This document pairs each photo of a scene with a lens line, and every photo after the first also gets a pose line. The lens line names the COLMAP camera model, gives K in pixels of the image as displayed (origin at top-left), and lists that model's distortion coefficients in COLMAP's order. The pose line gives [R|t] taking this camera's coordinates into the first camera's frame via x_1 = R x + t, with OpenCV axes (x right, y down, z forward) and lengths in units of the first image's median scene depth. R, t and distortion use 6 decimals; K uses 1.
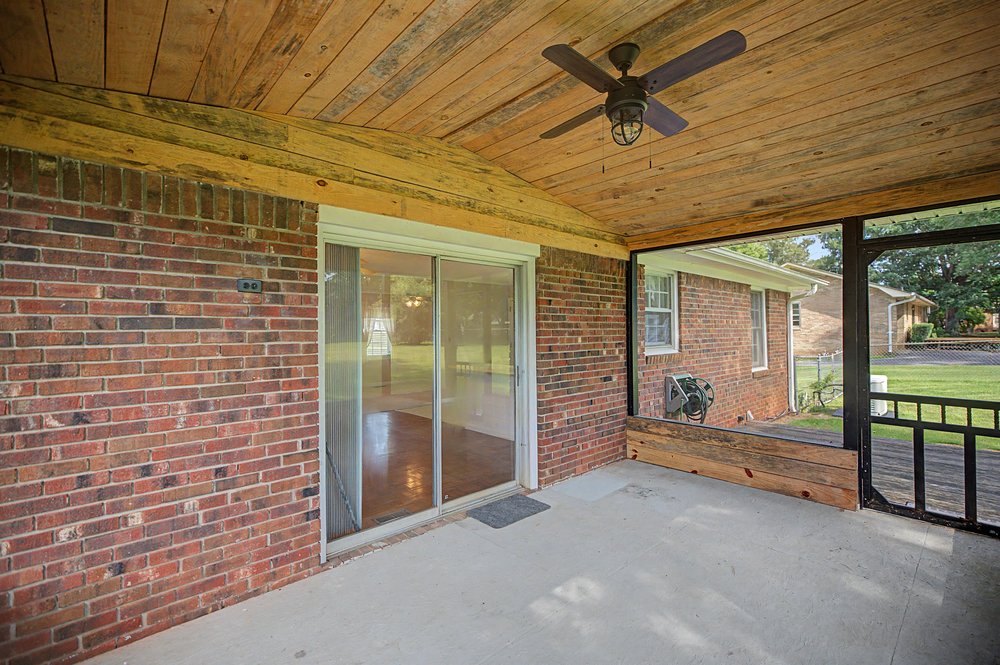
lens RADIAL K [[451.0, 0, 512.8], [0, 451.0, 328.2], [0, 0, 1]] dist [0.000621, 0.000747]
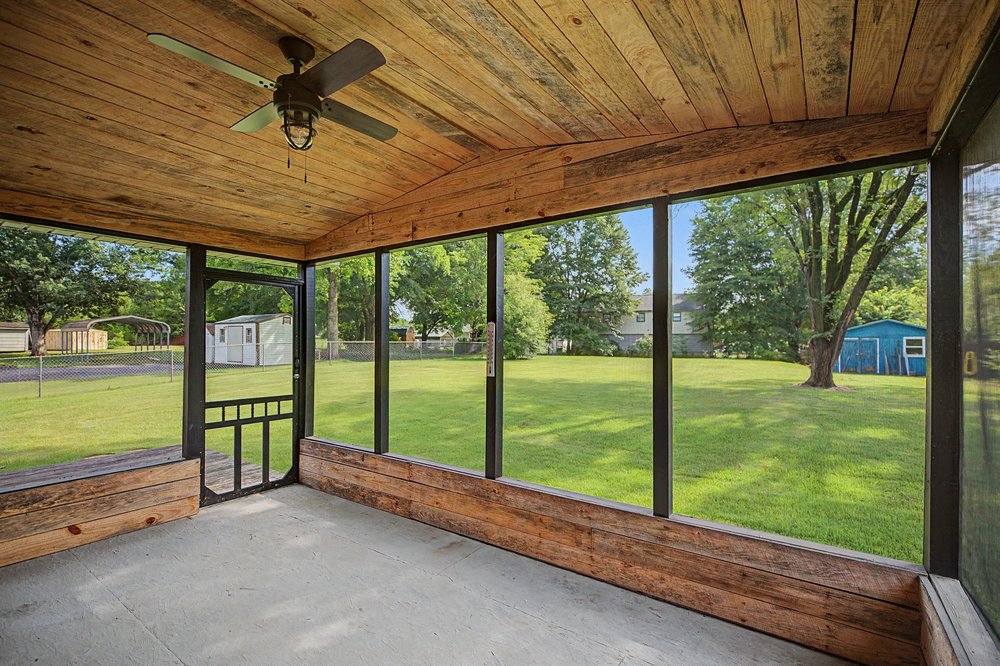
lens RADIAL K [[454.1, 0, 506.6], [0, 454.1, 334.2], [0, 0, 1]] dist [0.000072, -0.000127]
pose [[-0.205409, 0.027390, 0.978293, -0.496176], [-0.004039, 0.999576, -0.028834, 0.000284], [-0.978668, -0.009874, -0.205211, 0.516365]]
